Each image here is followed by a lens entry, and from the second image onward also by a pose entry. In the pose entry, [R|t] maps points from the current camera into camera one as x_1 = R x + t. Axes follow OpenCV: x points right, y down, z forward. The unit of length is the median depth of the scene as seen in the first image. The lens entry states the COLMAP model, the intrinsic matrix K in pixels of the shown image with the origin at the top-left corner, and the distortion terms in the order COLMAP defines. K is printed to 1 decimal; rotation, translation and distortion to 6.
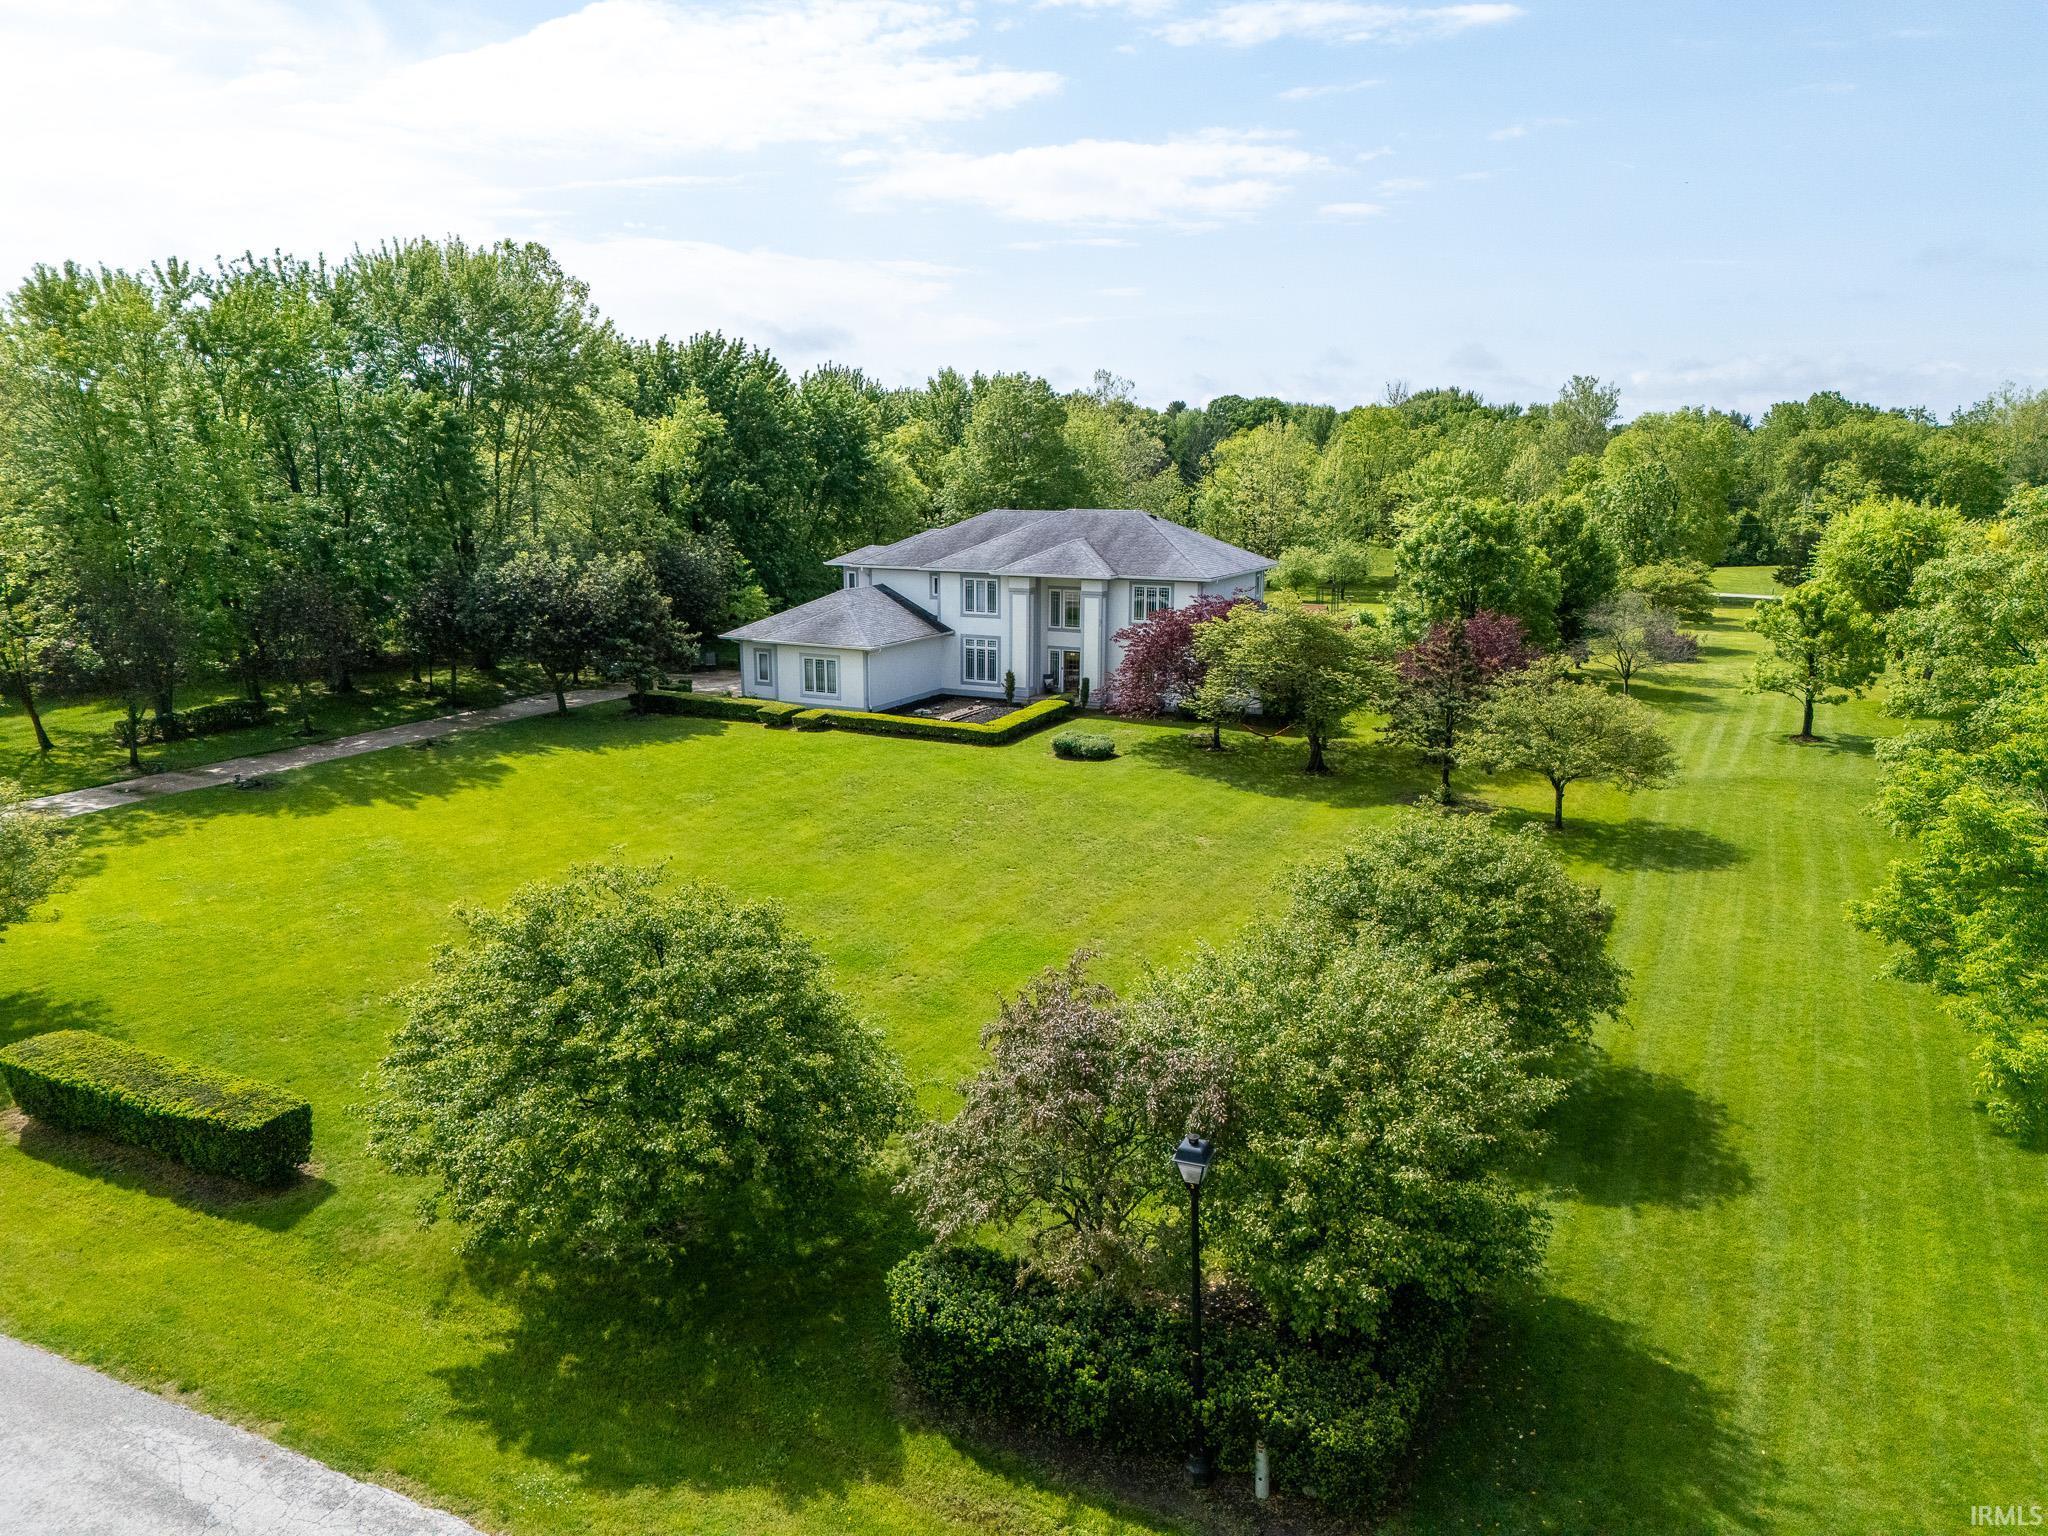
lens RADIAL K [[1572.6, 0, 942.5], [0, 1572.6, 768.4], [0, 0, 1]] dist [0.003775, 0.002408]
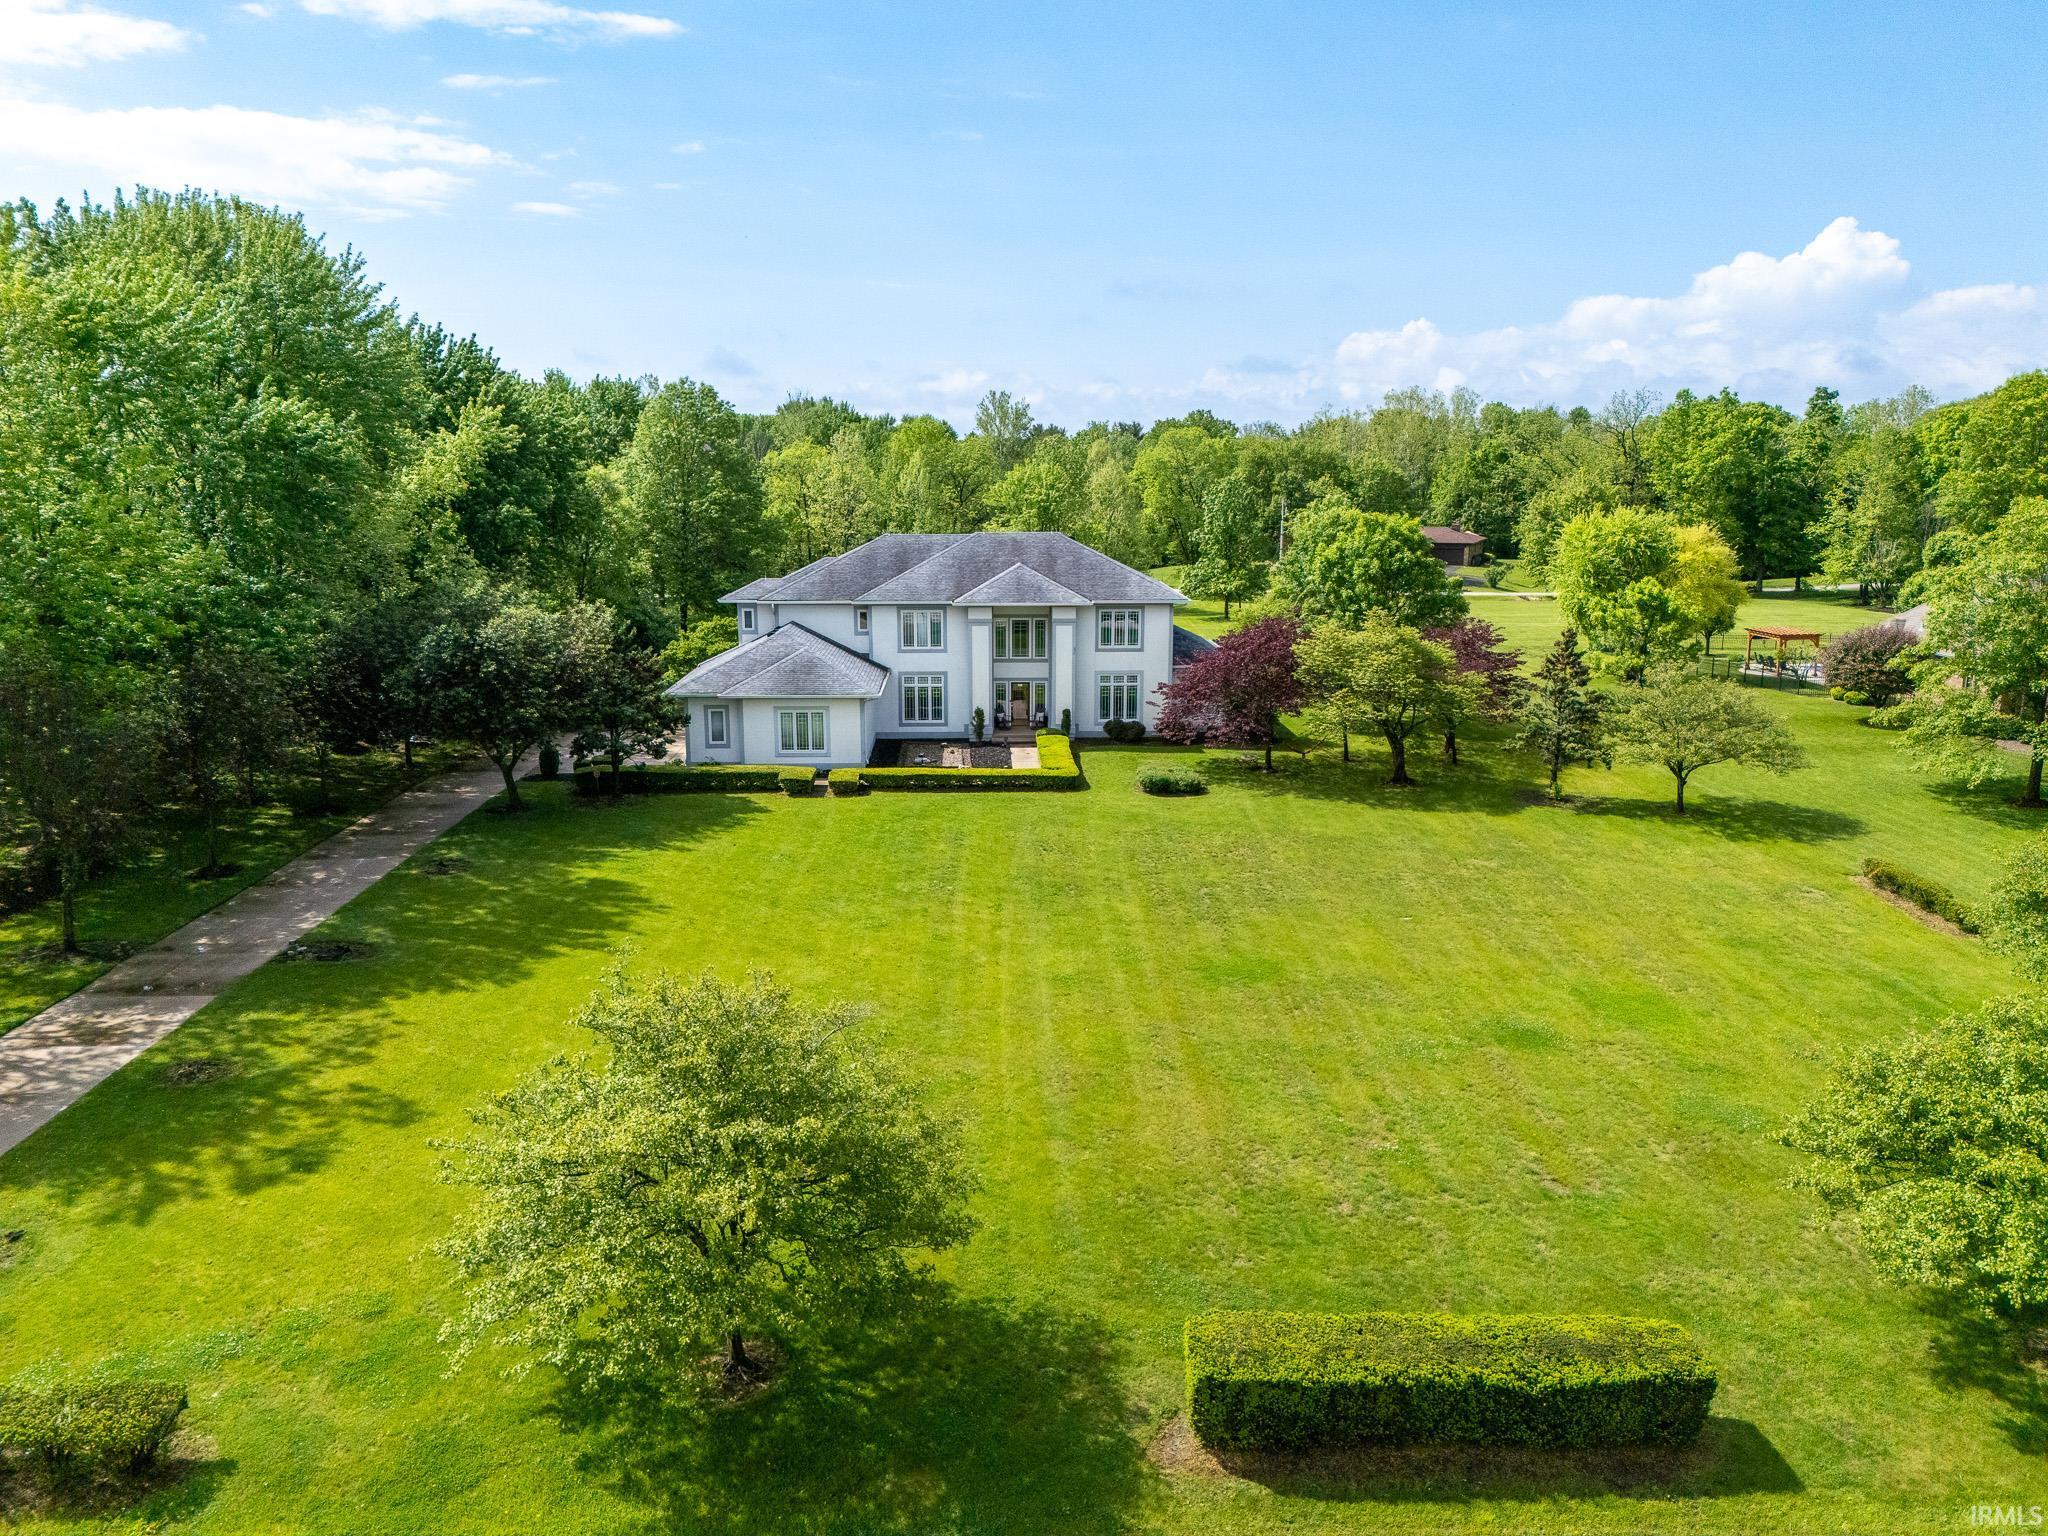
lens RADIAL K [[1555.4, 0, 1024.0], [0, 1555.4, 768.0], [0, 0, 1]] dist [0.095588, -0.118789]
pose [[0.865163, -0.099120, 0.491598, -0.390410], [0.100239, 0.994670, 0.024143, -0.046099], [-0.491371, 0.028390, 0.870487, 0.185356]]
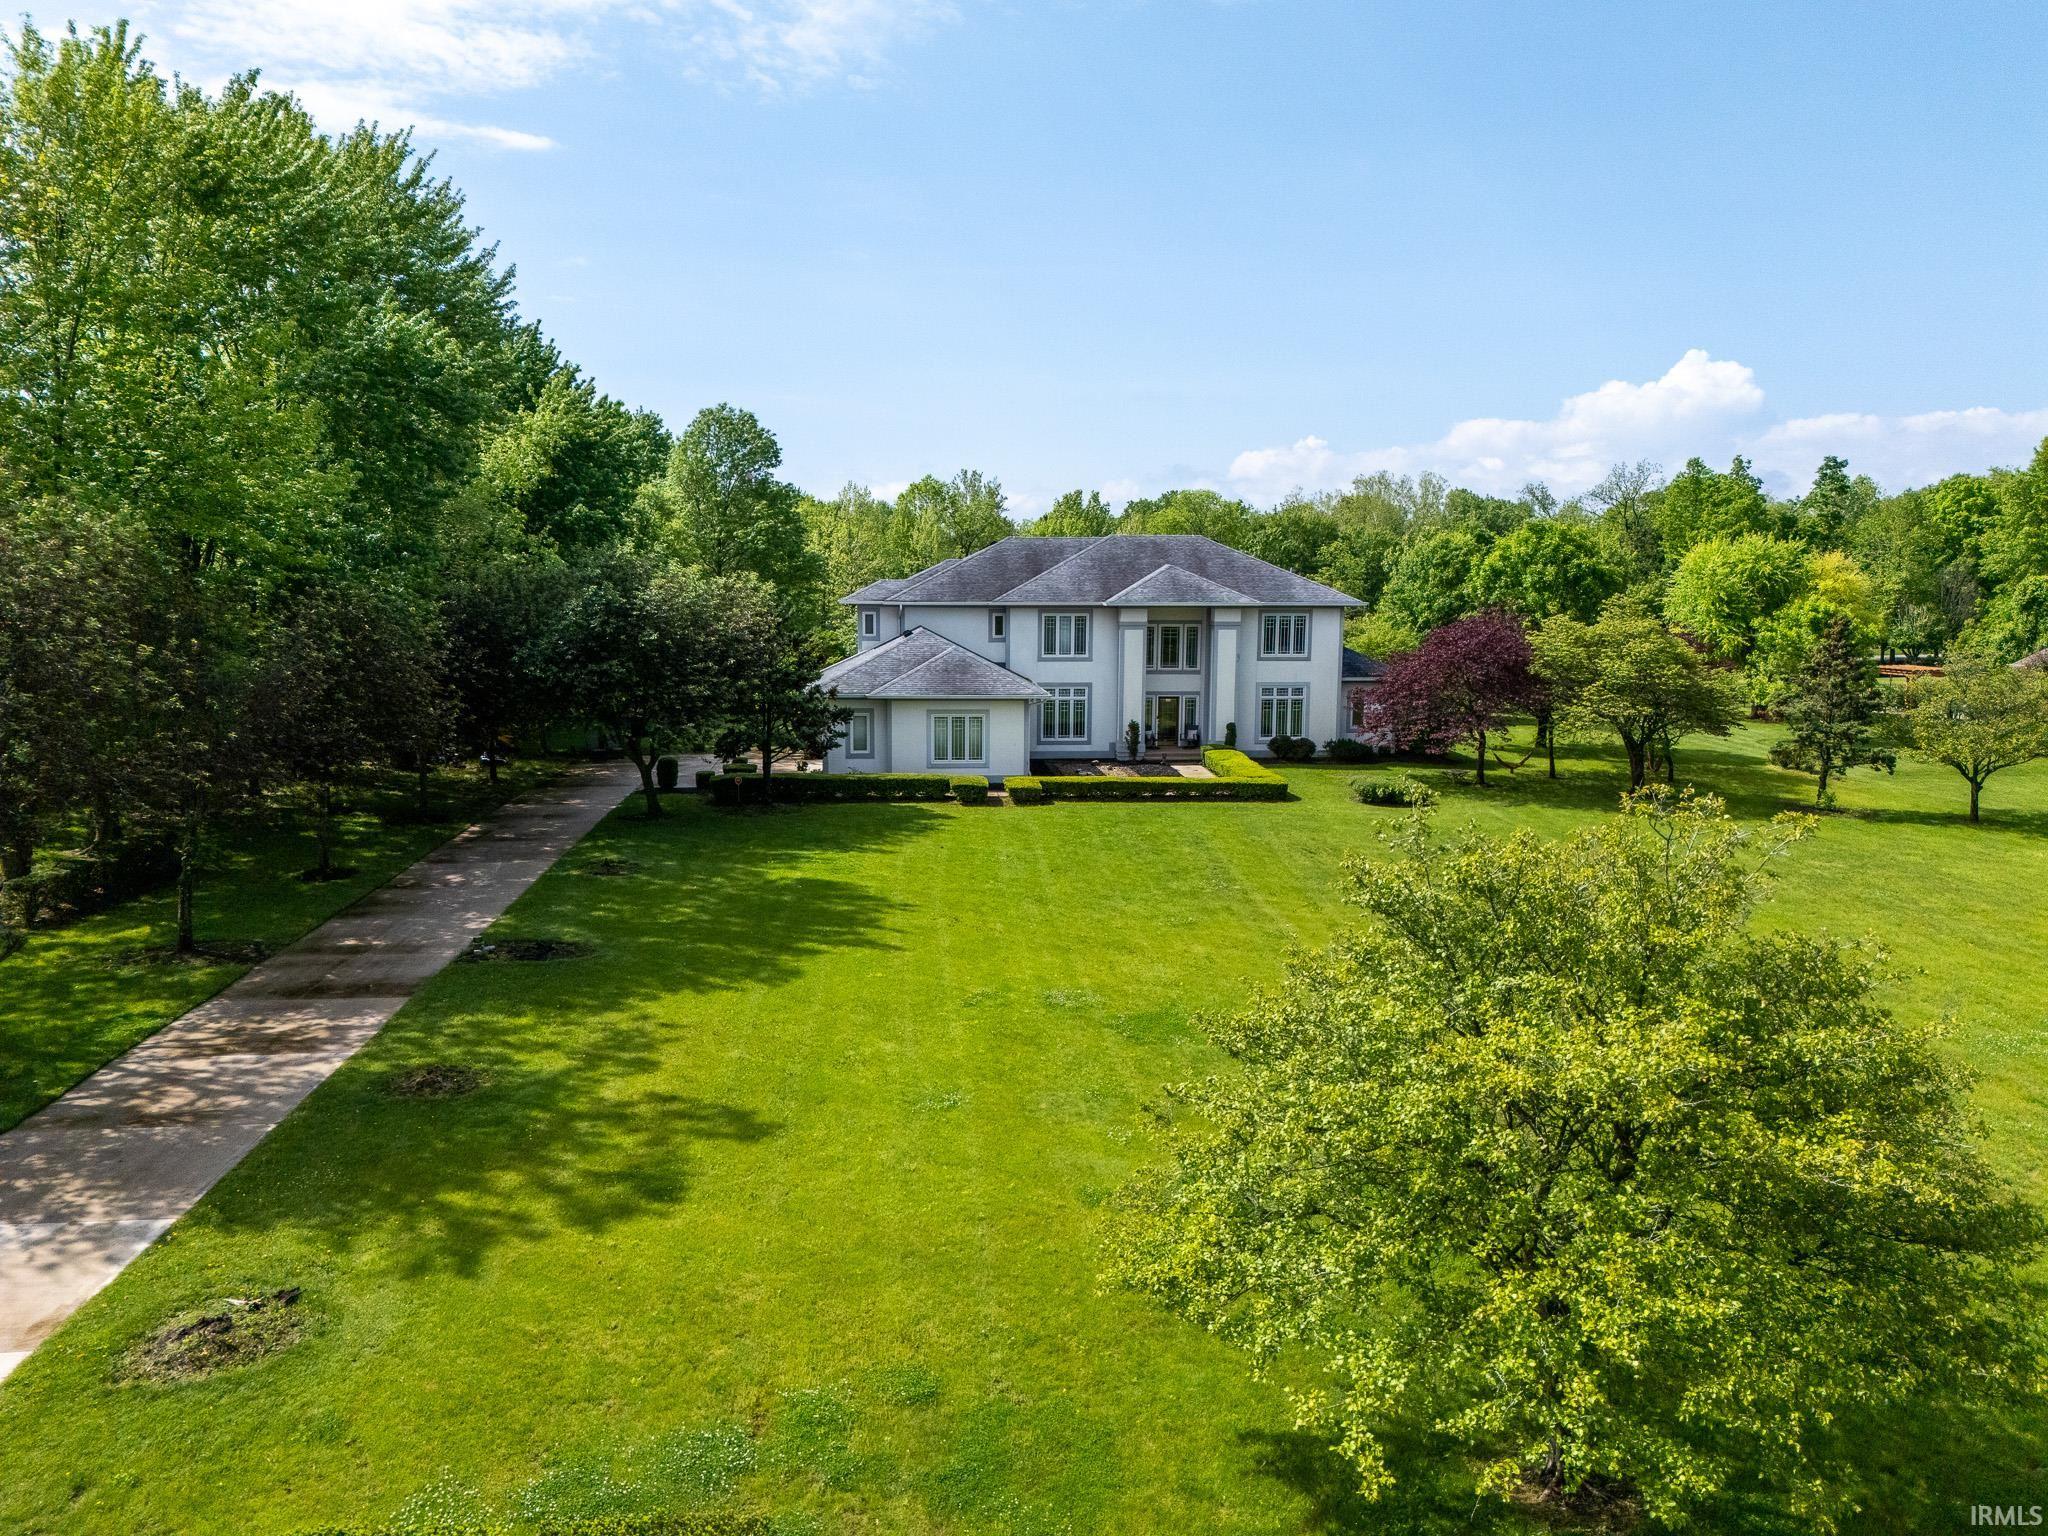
lens RADIAL K [[1555.4, 0, 1024.0], [0, 1555.4, 768.0], [0, 0, 1]] dist [0.095588, -0.118789]
pose [[0.835799, -0.066333, 0.545014, -0.451708], [0.103334, 0.993940, -0.037496, -0.012963], [-0.539223, 0.087658, 0.837588, 0.348616]]
